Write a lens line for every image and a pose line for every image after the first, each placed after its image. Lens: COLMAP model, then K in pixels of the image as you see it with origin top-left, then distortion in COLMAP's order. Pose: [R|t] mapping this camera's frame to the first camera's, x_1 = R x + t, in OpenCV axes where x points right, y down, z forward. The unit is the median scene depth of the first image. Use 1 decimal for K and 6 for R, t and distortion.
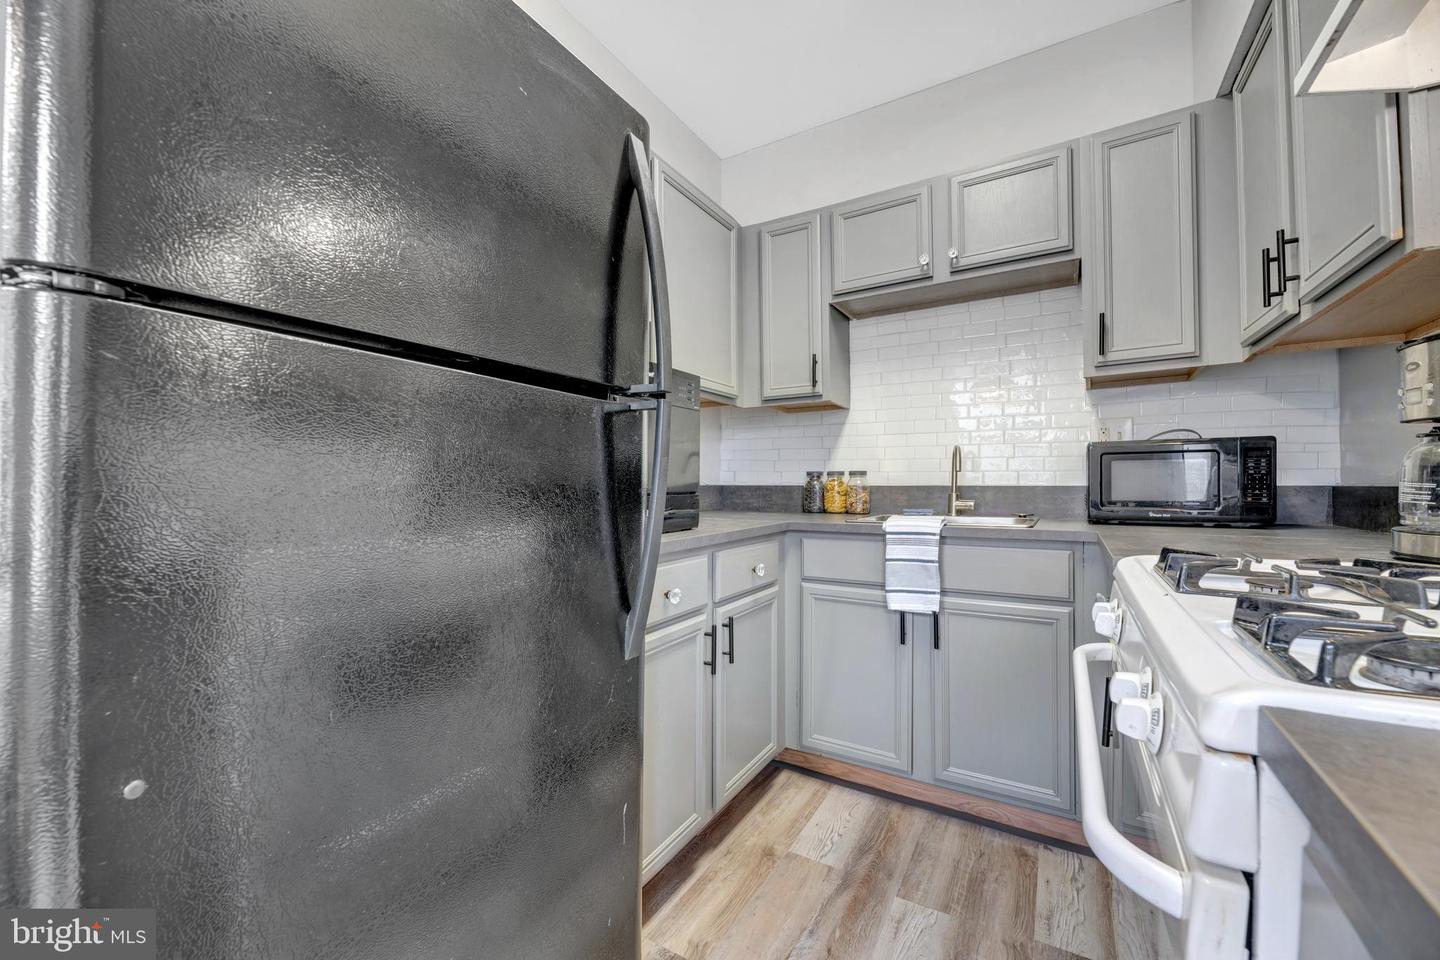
lens RADIAL K [[578.2, 0, 717.1], [0, 578.2, 483.9], [0, 0, 1]] dist [-0.000455, -0.003510]
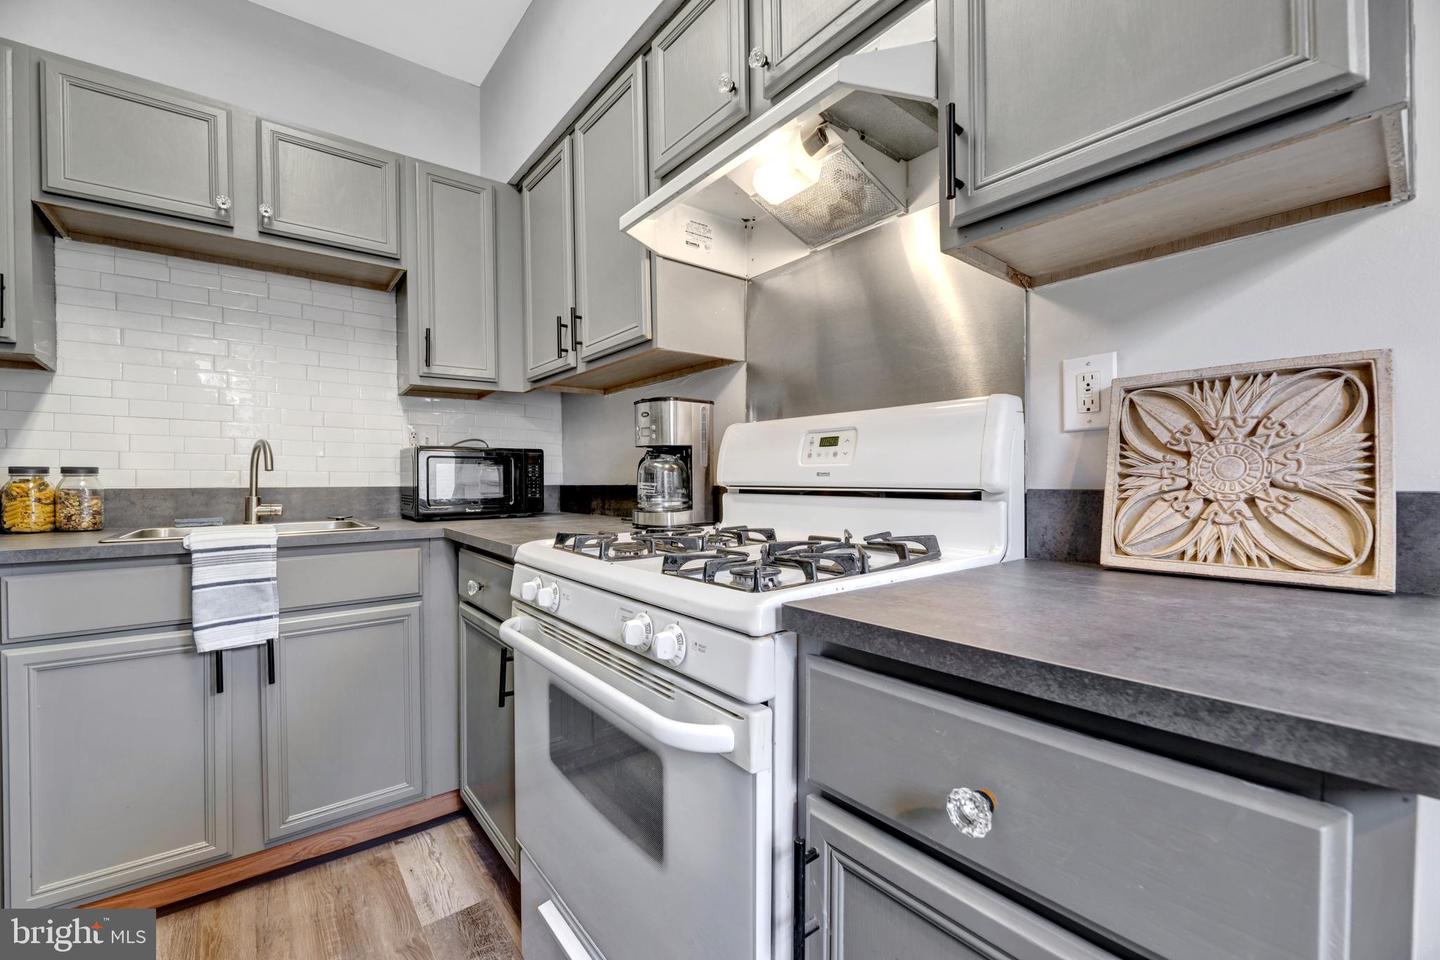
lens RADIAL K [[578.2, 0, 717.1], [0, 578.2, 483.9], [0, 0, 1]] dist [-0.000455, -0.003510]
pose [[0.349490, -0.003659, 0.936933, -0.168071], [0.005016, 0.999985, 0.002035, -0.000640], [-0.936927, 0.003988, 0.349504, 0.105087]]
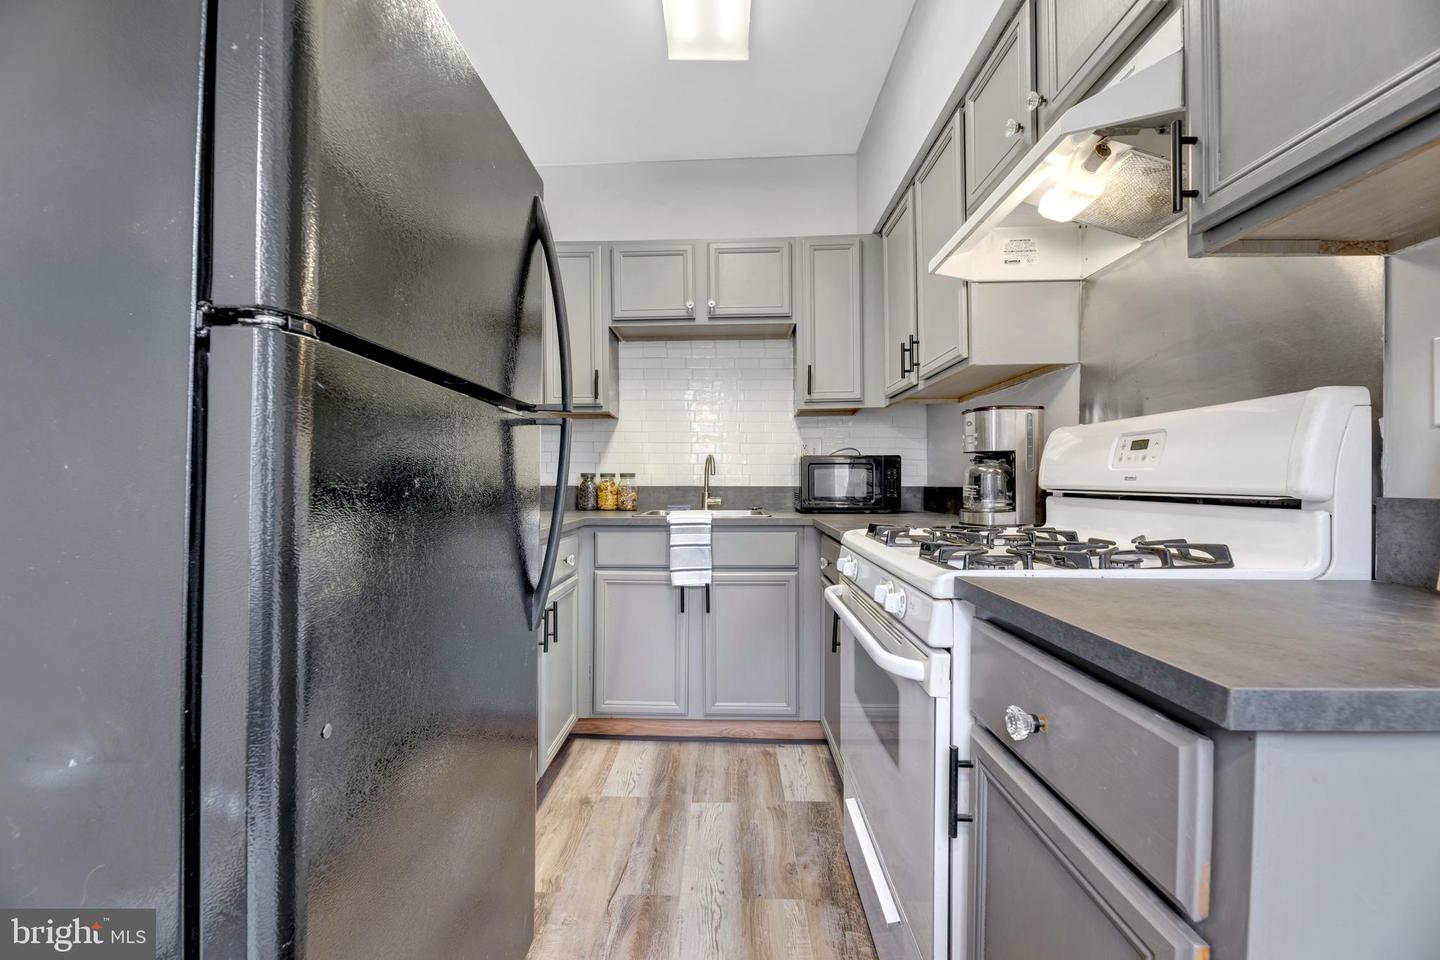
lens RADIAL K [[578.2, 0, 717.1], [0, 578.2, 483.9], [0, 0, 1]] dist [-0.000455, -0.003510]
pose [[0.871944, 0.002774, 0.489598, -0.228576], [-0.003222, 0.999995, 0.000072, -0.002413], [-0.489595, -0.001641, 0.871948, -0.131241]]
